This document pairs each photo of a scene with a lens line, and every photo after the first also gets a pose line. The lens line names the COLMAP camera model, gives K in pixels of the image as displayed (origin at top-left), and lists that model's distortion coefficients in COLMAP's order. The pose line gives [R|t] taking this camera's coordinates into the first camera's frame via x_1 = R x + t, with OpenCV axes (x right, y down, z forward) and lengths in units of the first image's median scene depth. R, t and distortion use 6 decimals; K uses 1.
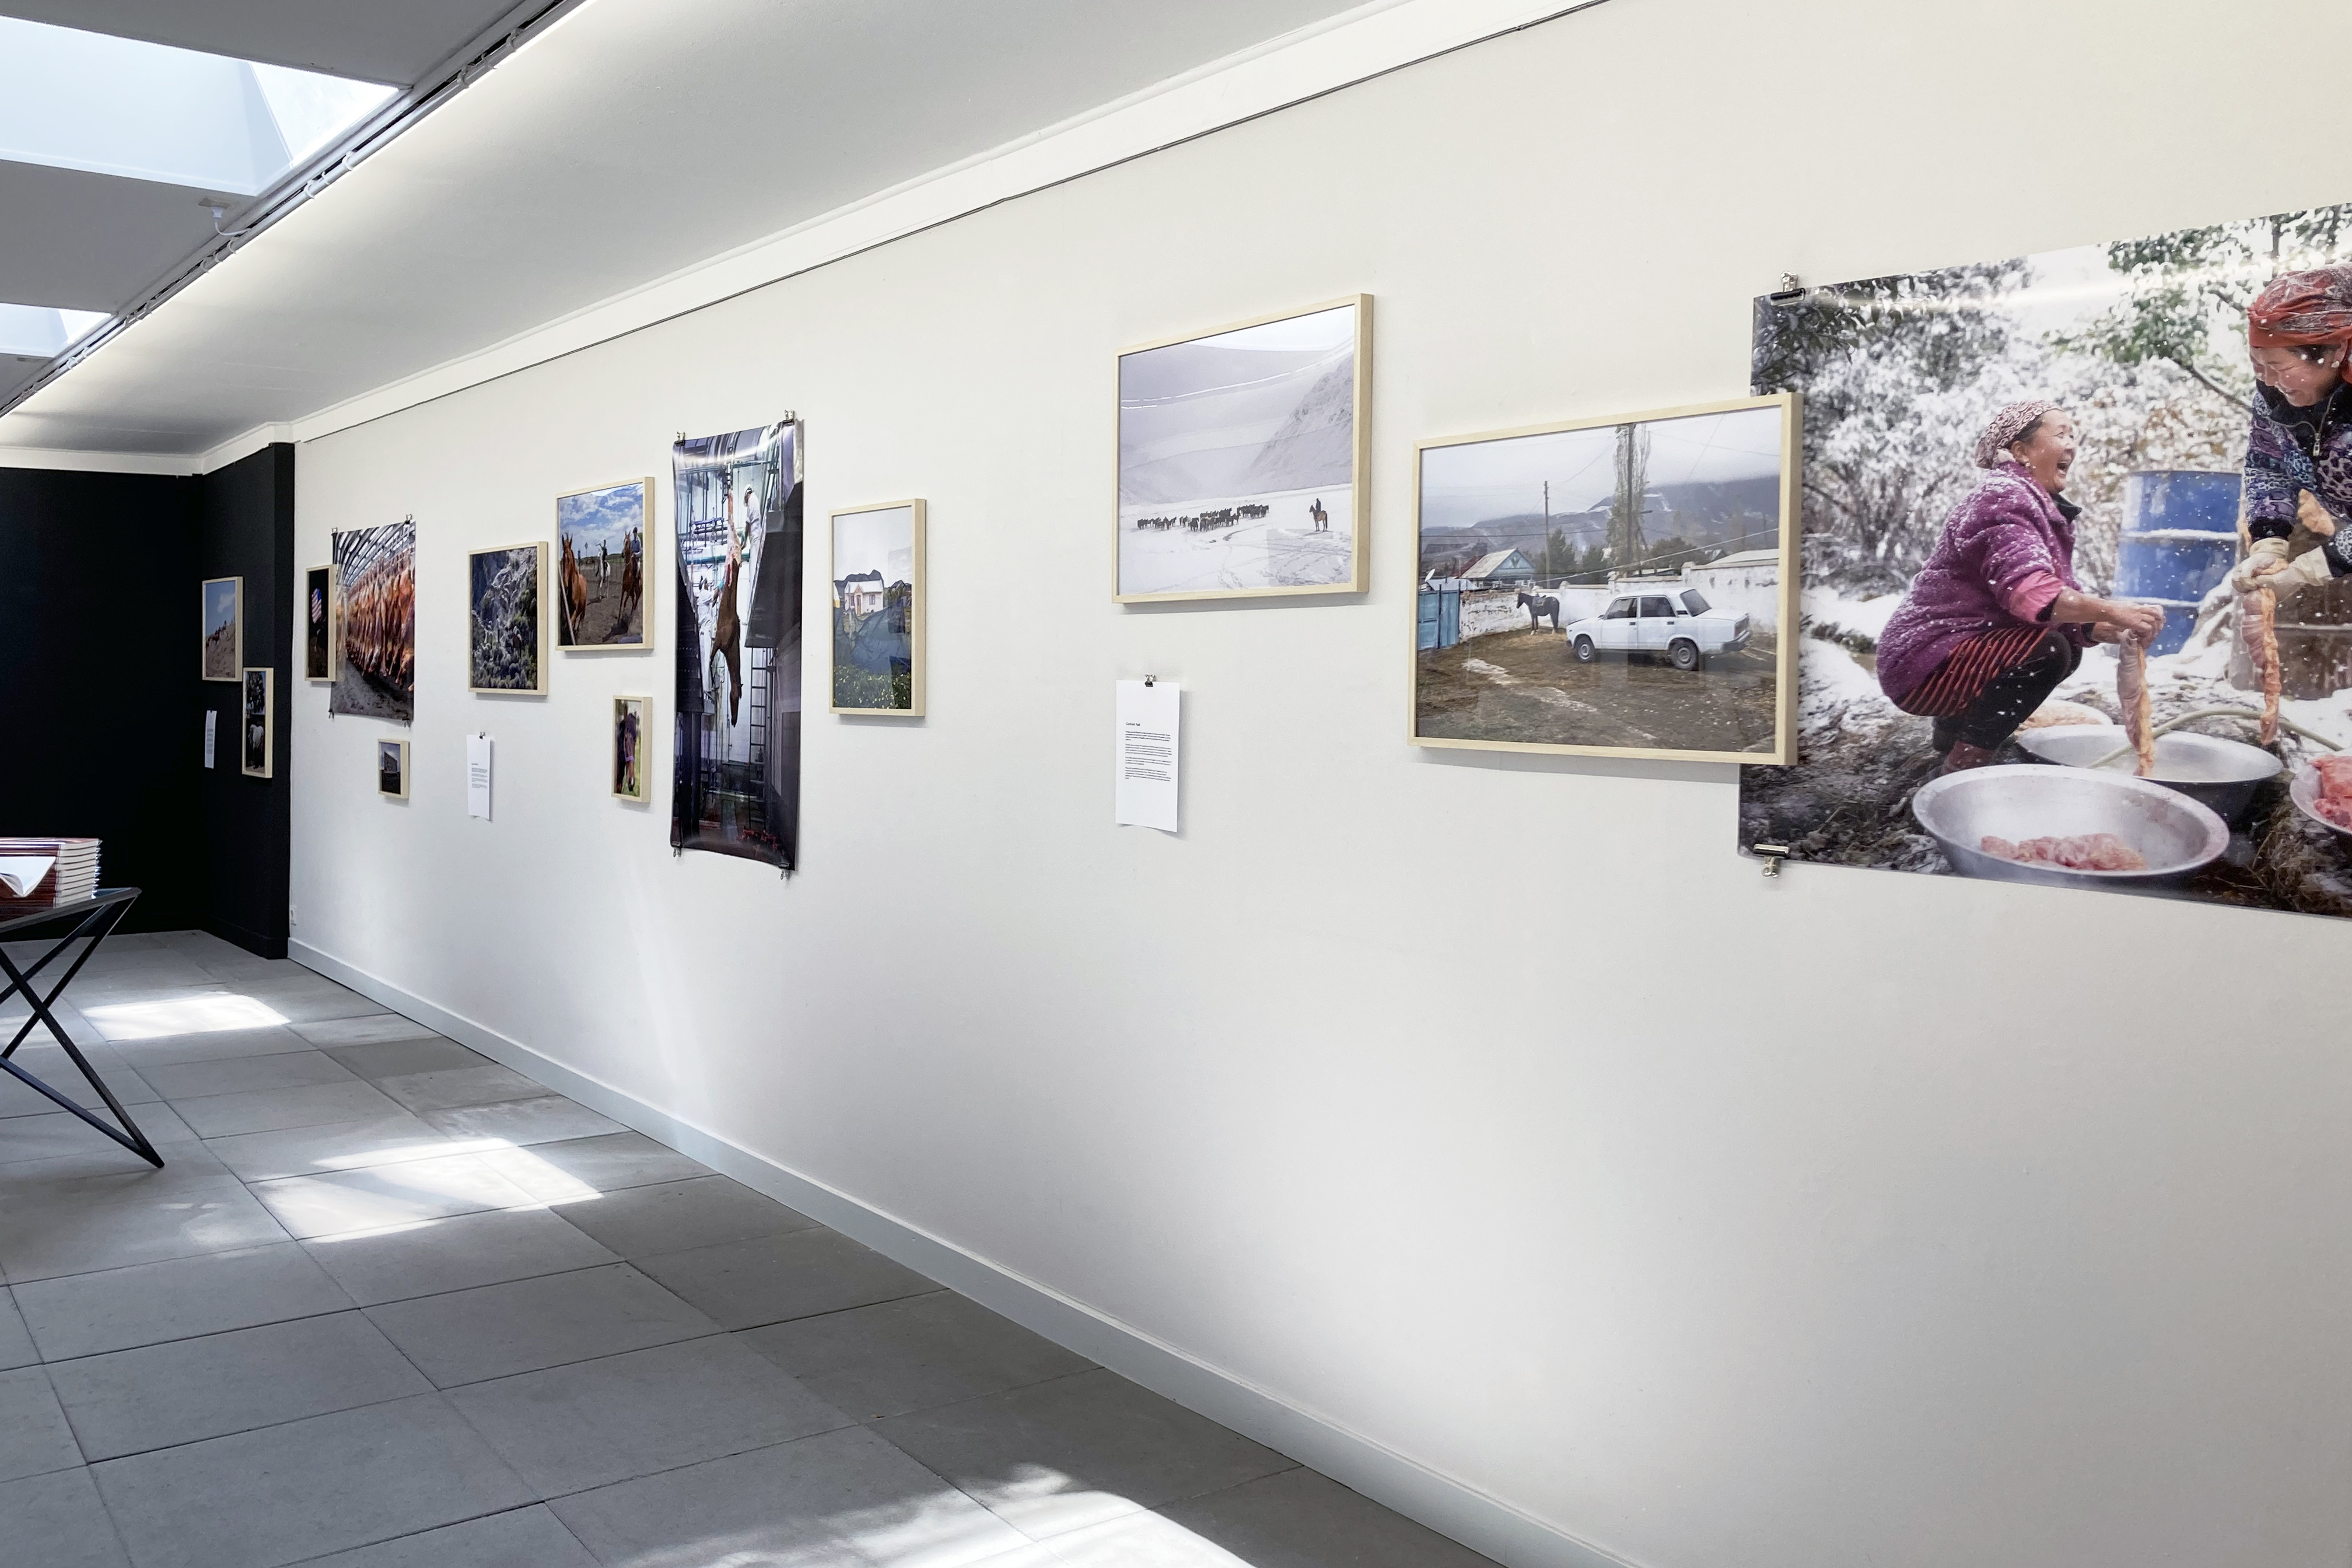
lens RADIAL K [[1972.9, 0, 1173.9], [0, 1972.9, 773.8], [0, 0, 1]] dist [0.135243, -0.004176]
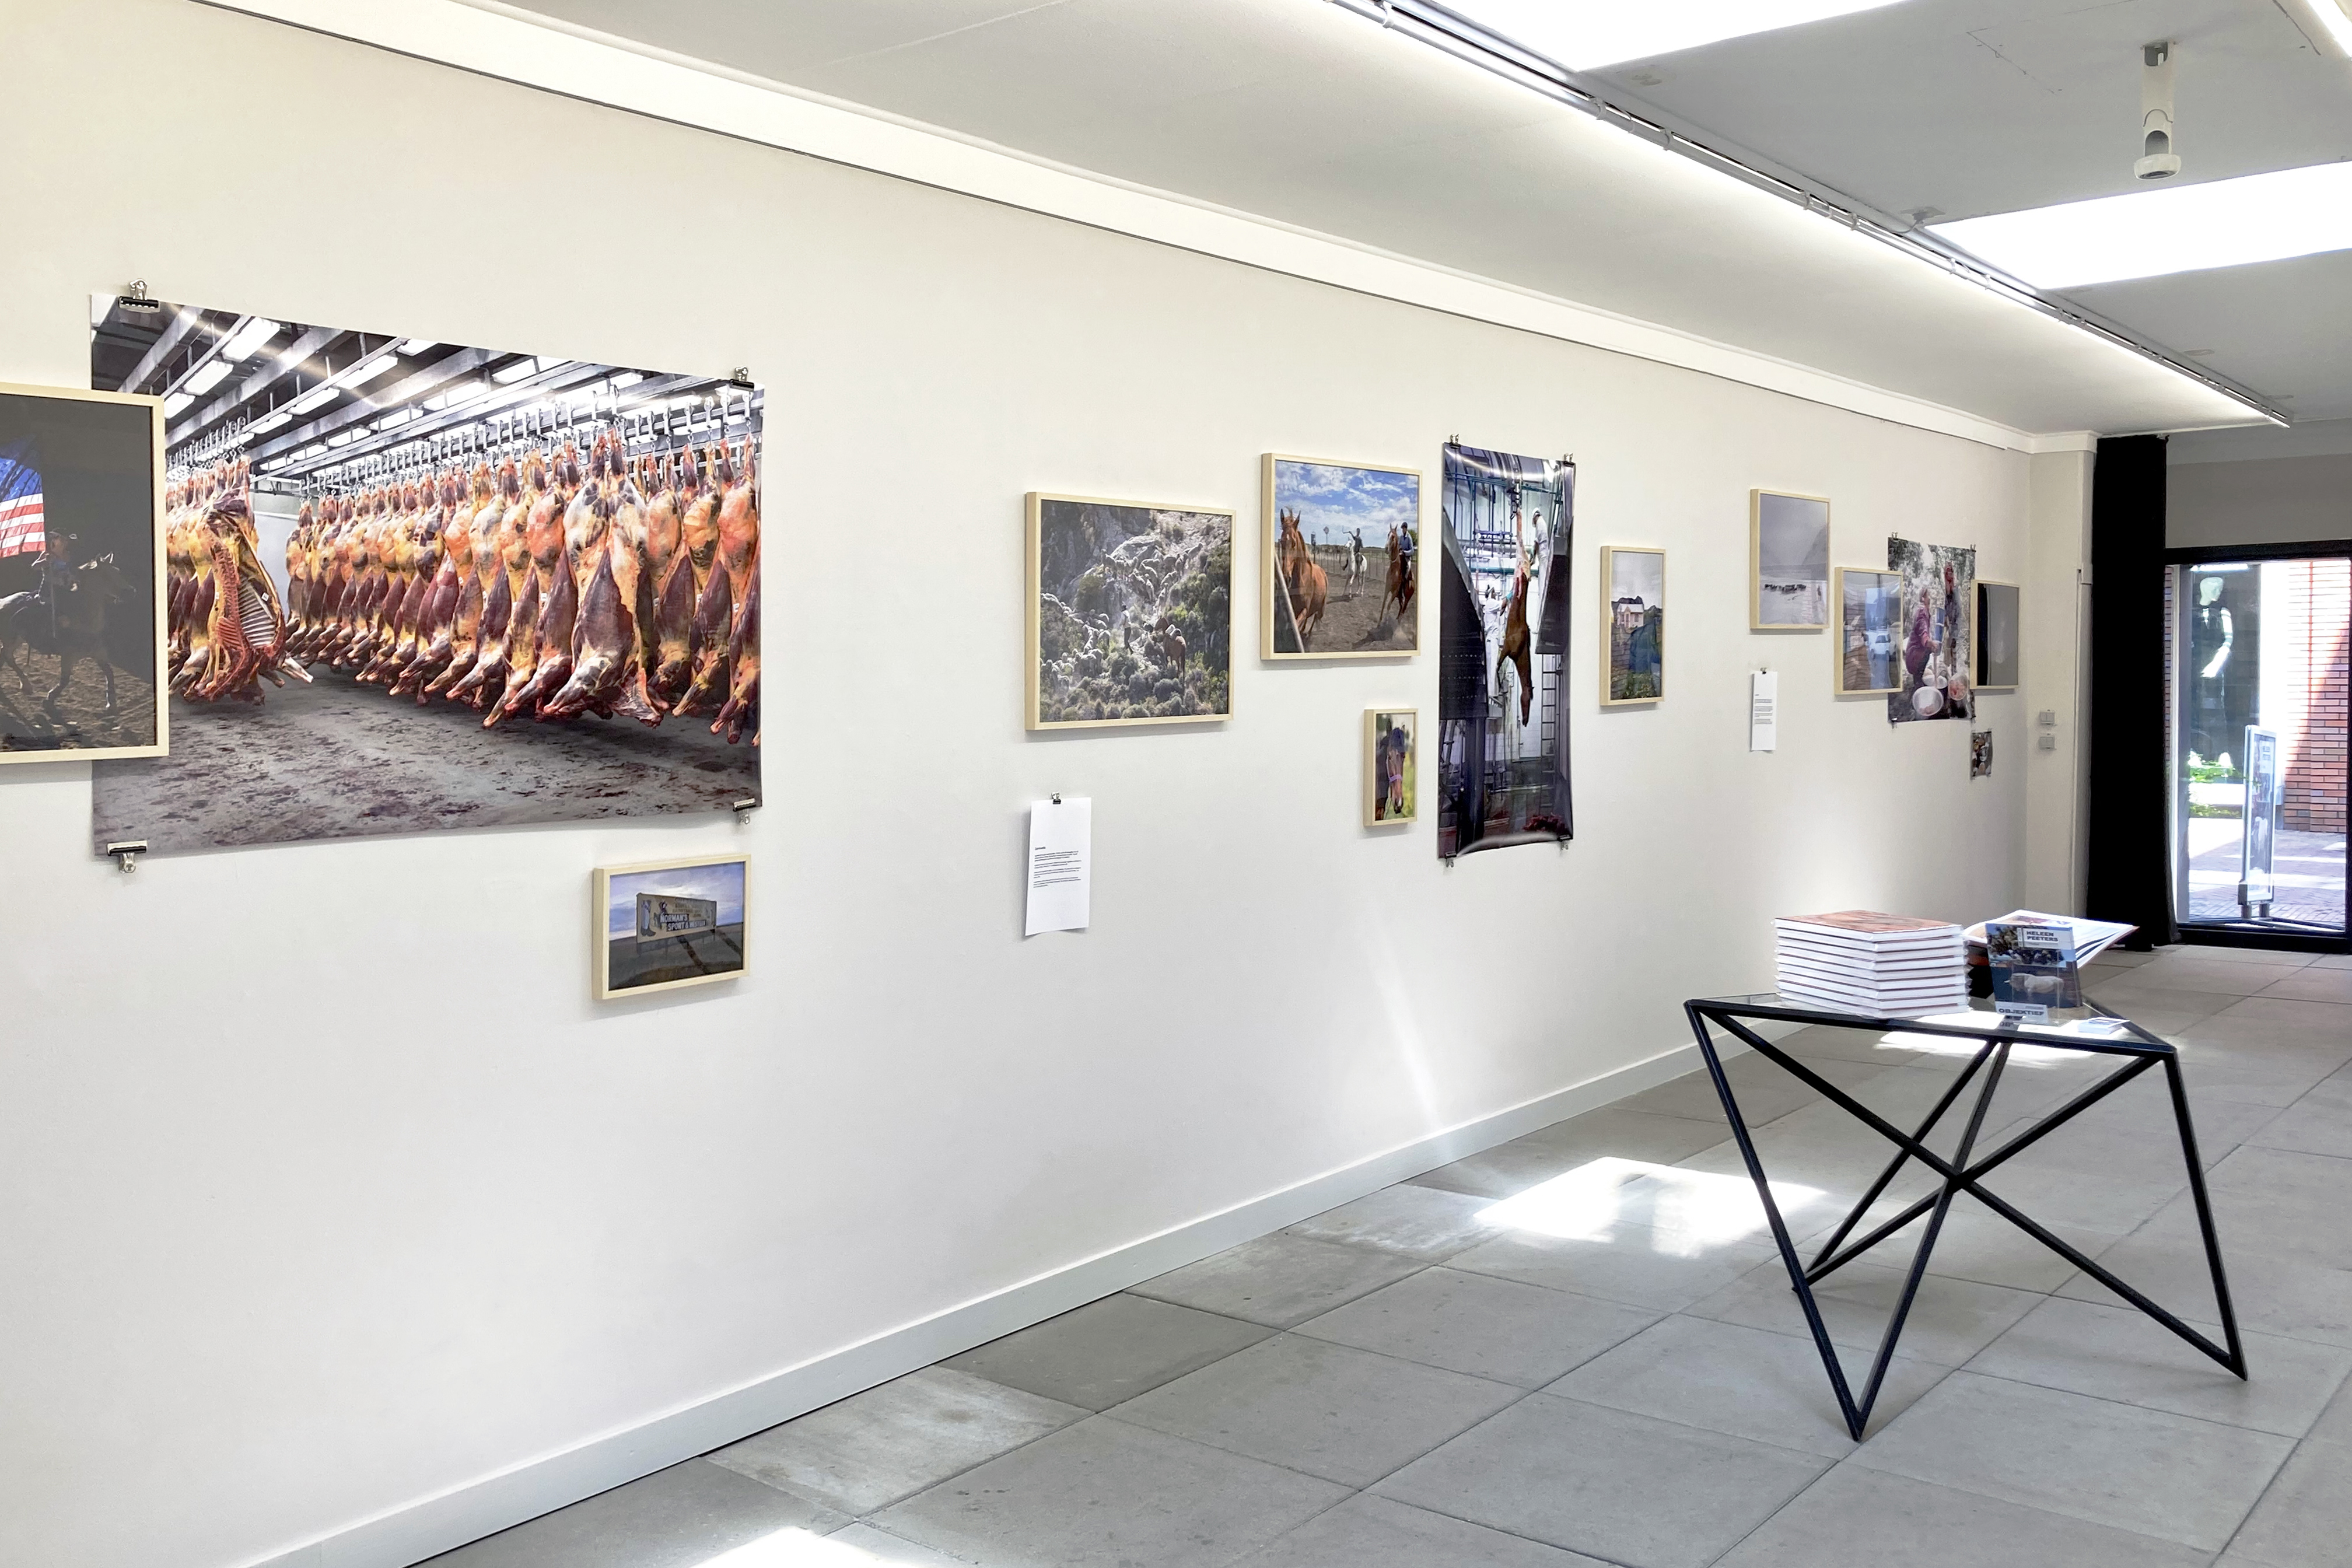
lens RADIAL K [[1972.9, 0, 1174.9], [0, 1972.9, 797.9], [0, 0, 1]] dist [0.135243, -0.004176]
pose [[-0.259197, -0.086846, 0.961912, -1.198365], [0.042825, 0.993936, 0.101277, -0.101188], [-0.964875, 0.067444, -0.253906, 1.431760]]
